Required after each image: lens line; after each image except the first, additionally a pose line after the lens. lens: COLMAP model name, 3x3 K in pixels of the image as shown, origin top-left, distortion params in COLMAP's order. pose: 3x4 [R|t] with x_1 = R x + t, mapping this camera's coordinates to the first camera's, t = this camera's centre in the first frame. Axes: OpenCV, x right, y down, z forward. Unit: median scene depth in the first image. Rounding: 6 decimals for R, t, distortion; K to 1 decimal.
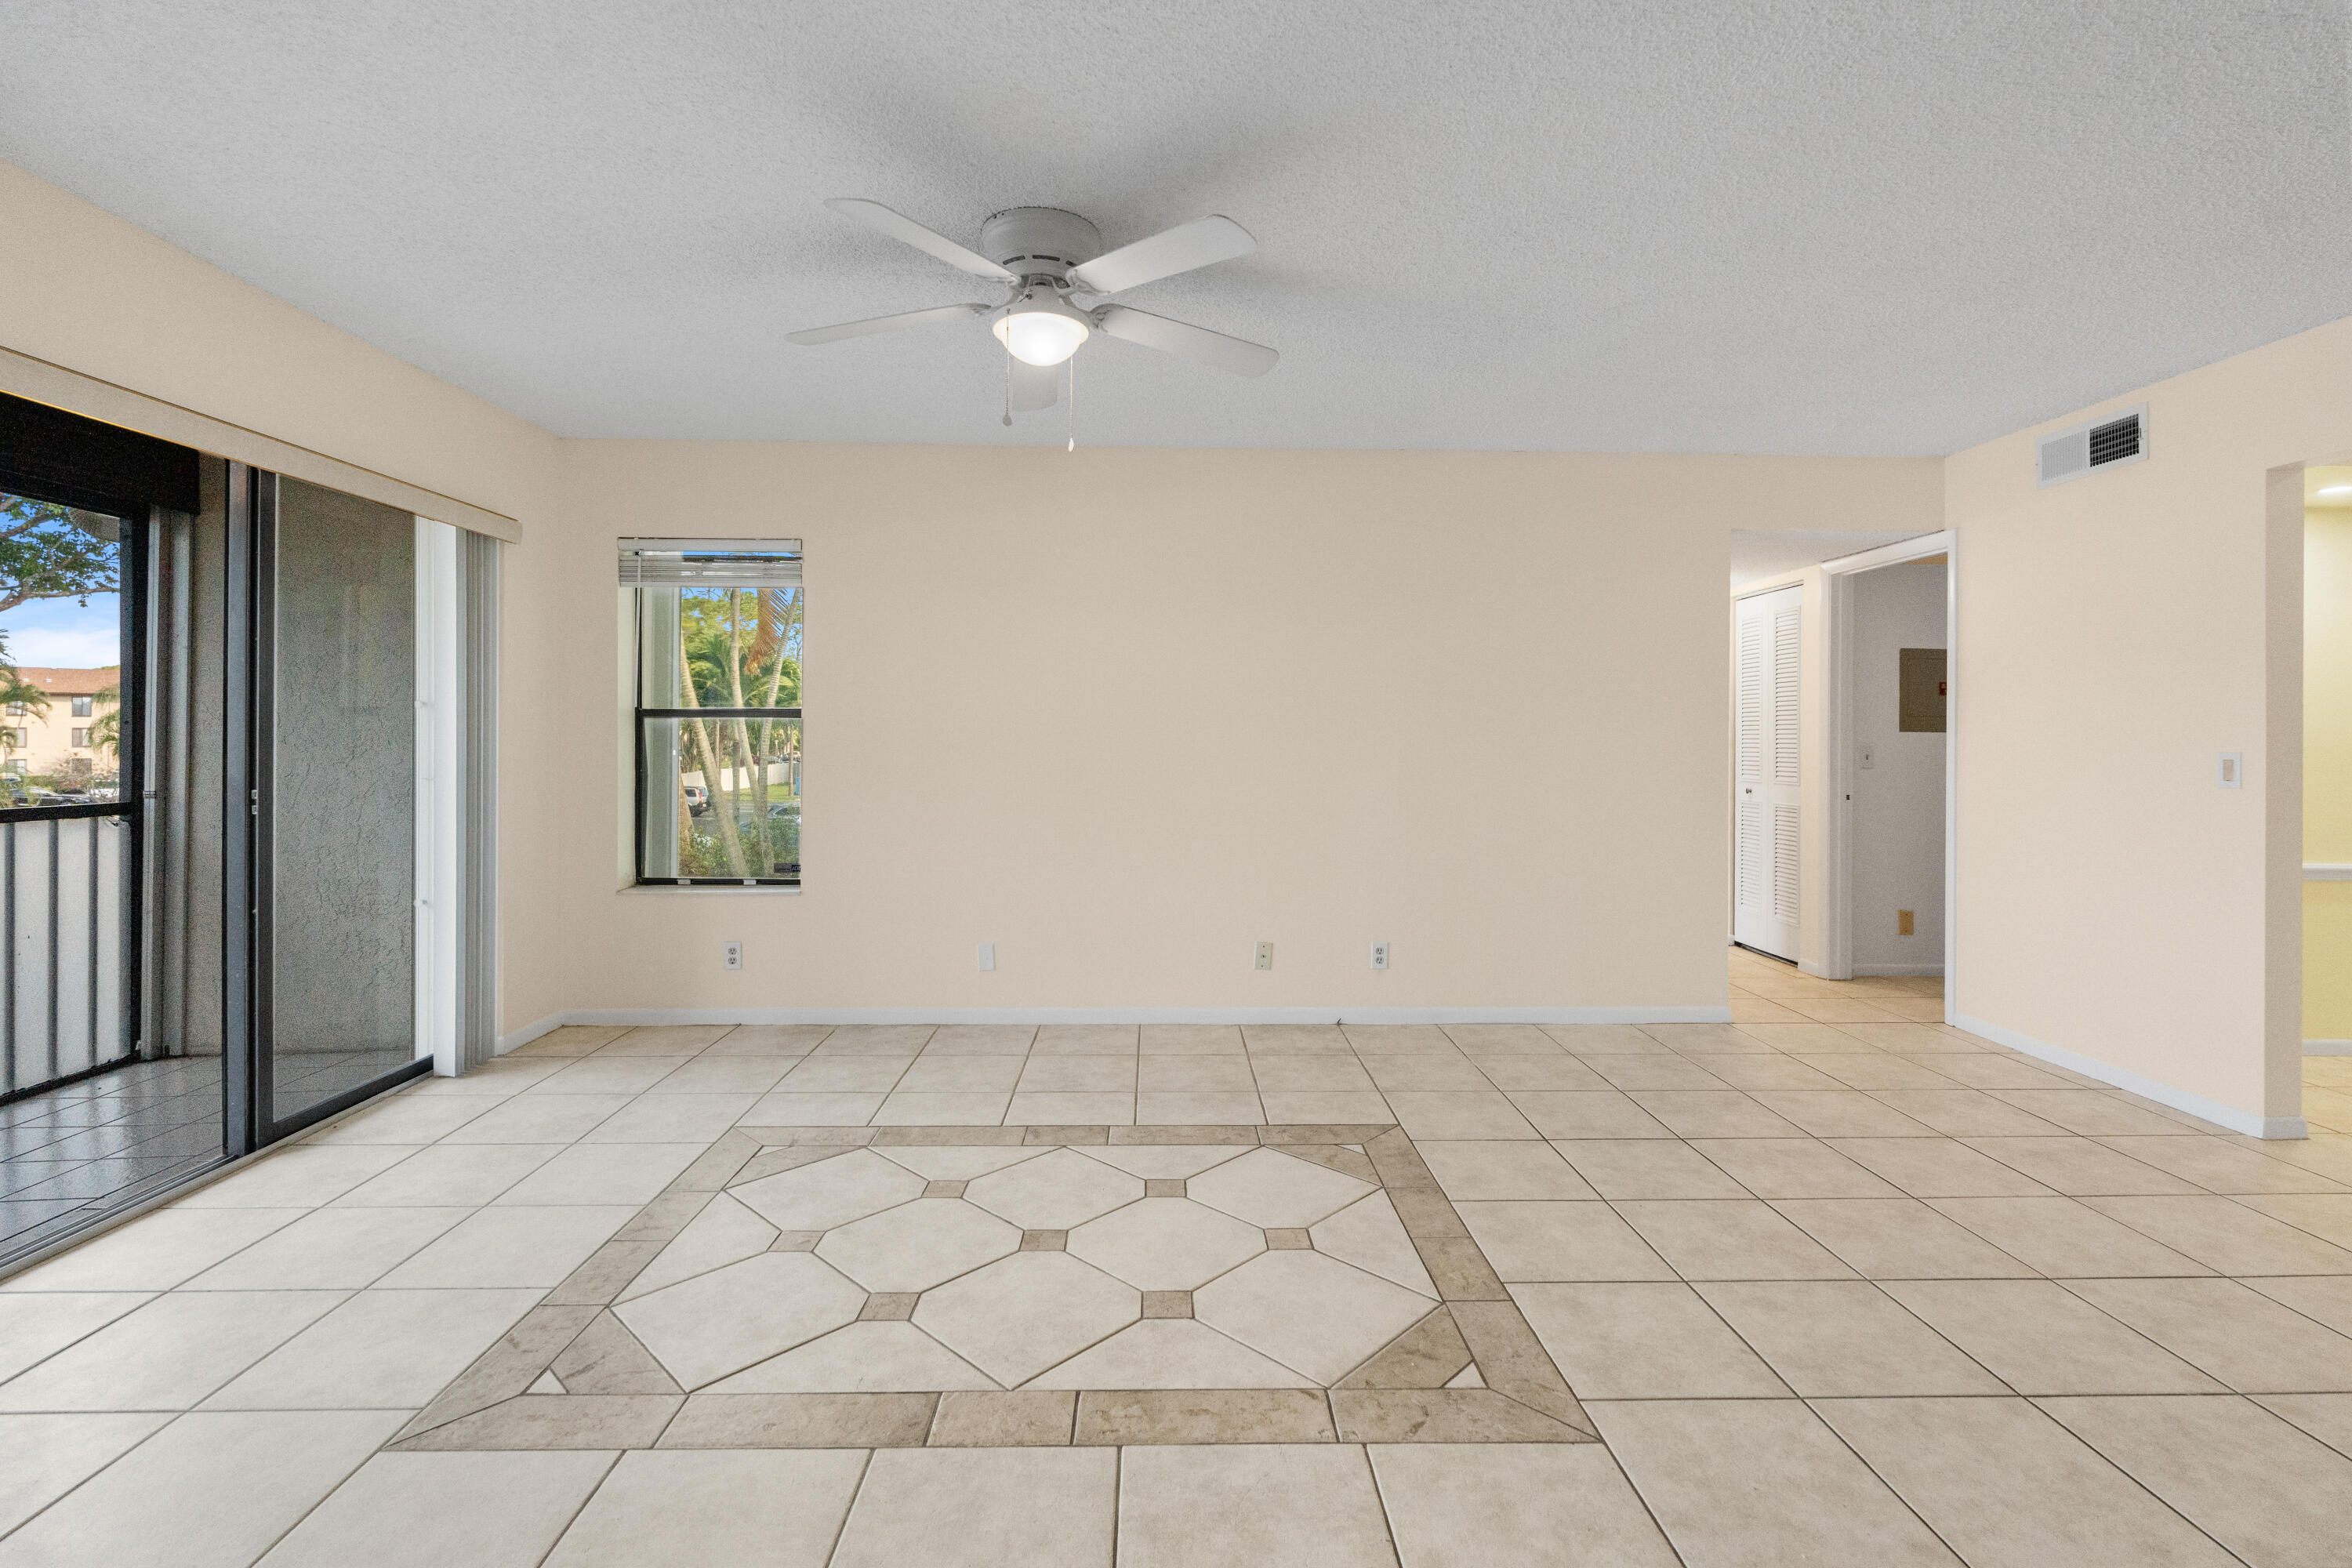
lens RADIAL K [[1038.1, 0, 1180.6], [0, 1038.1, 750.4], [0, 0, 1]] dist [-0.002280, -0.000286]
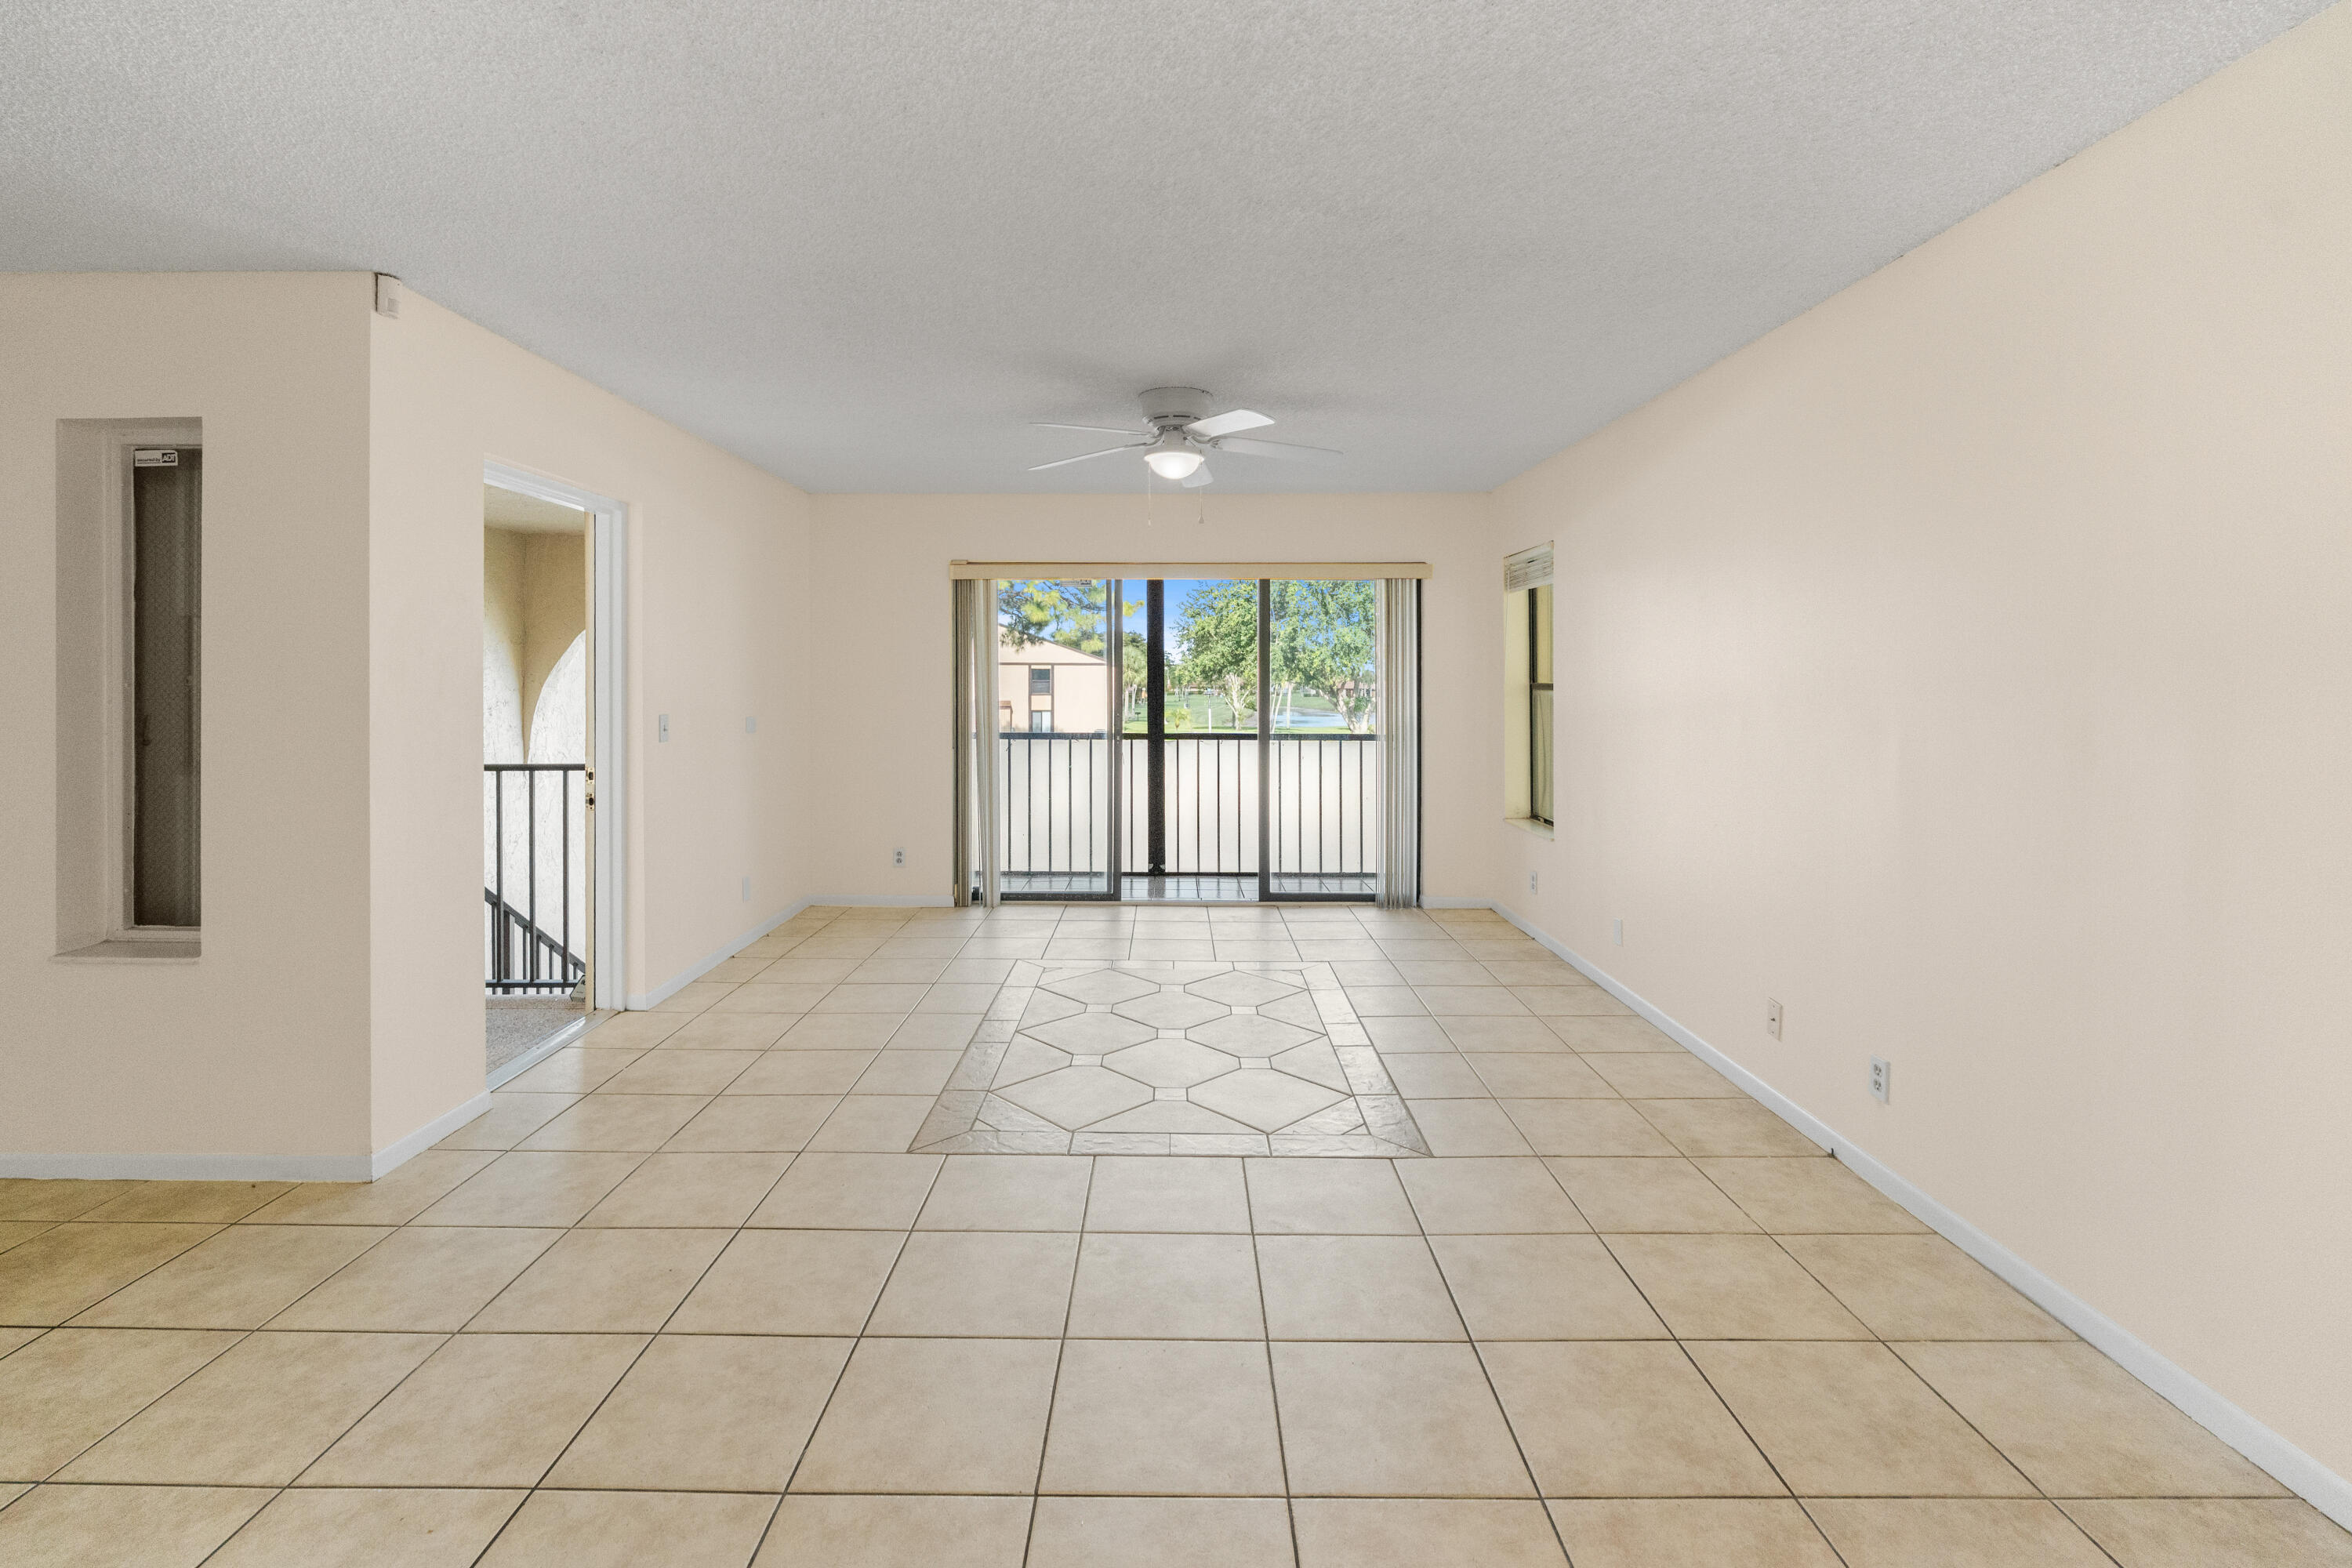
lens RADIAL K [[1069.5, 0, 1162.8], [0, 1069.5, 670.8], [0, 0, 1]] dist [0.001036, 0.000052]
pose [[-0.033044, -0.010825, -0.999395, 1.233550], [-0.013050, 0.999861, -0.010399, -0.049301], [0.999369, 0.012699, -0.033181, 0.855131]]
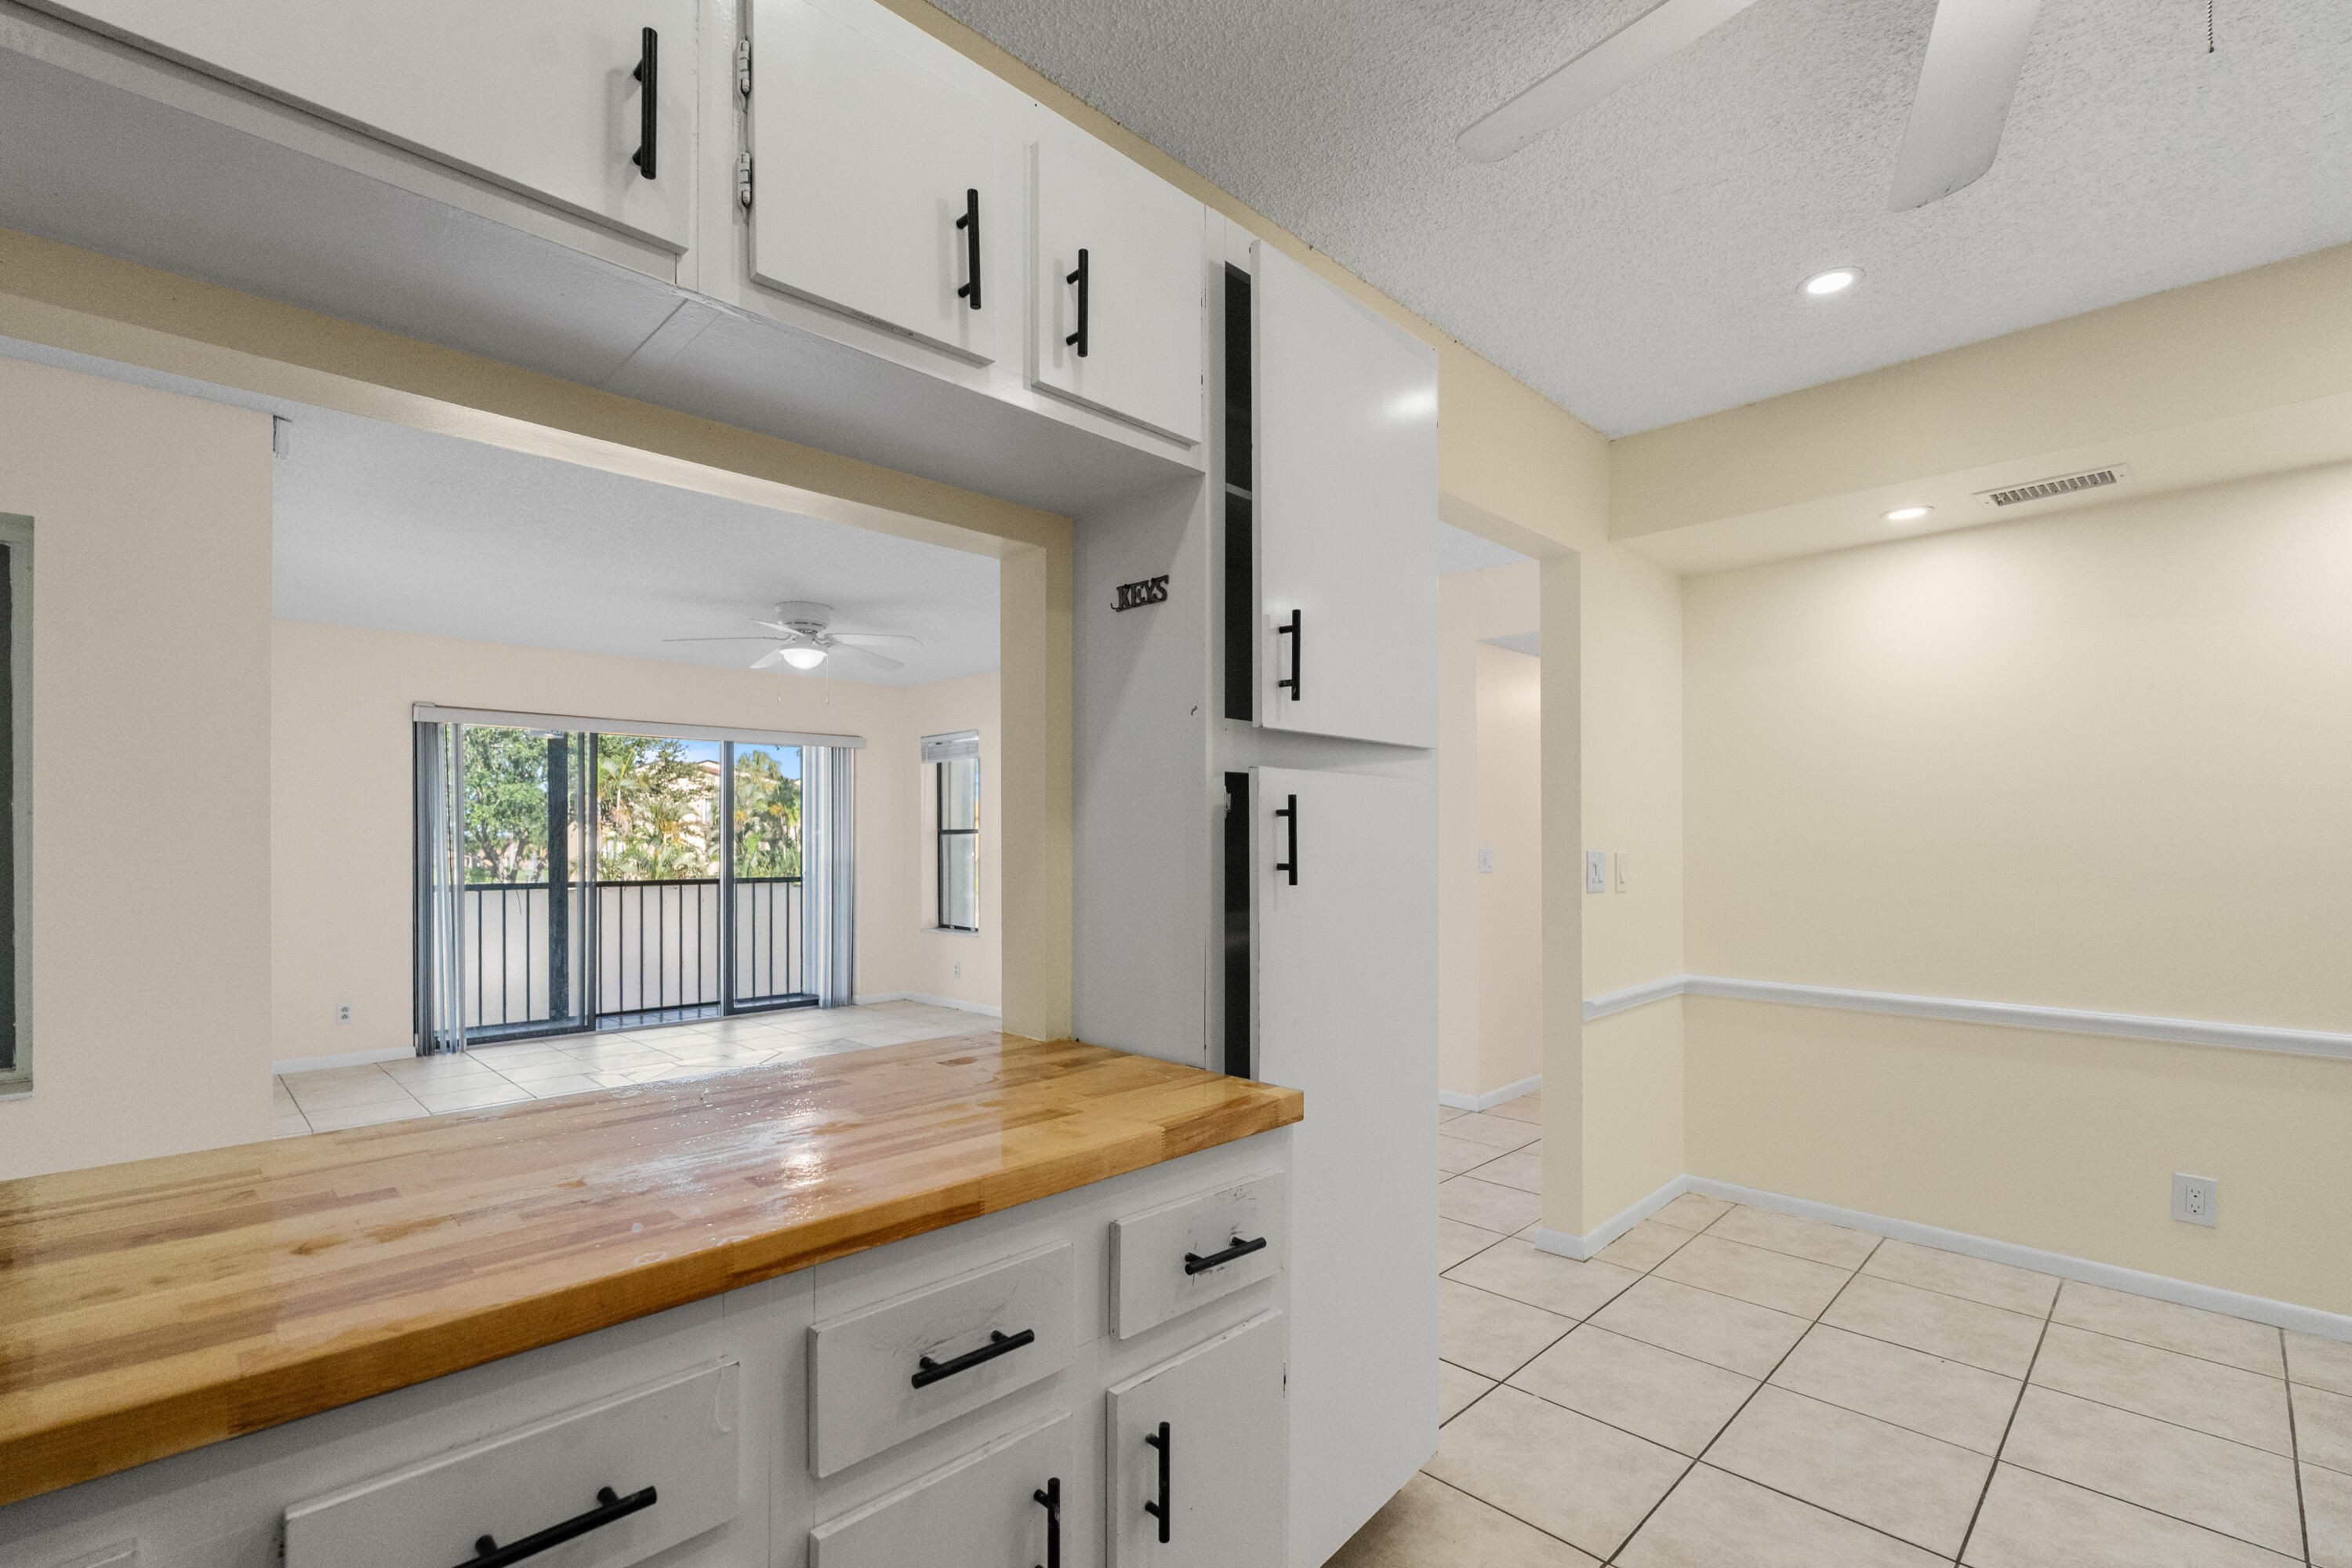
lens RADIAL K [[1049.5, 0, 1182.4], [0, 1049.5, 846.3], [0, 0, 1]] dist [-0.001702, -0.000198]
pose [[0.688247, -0.005206, -0.725457, 1.601607], [-0.002113, 0.999956, -0.009181, 0.007194], [0.725473, 0.007852, 0.688206, 0.079064]]
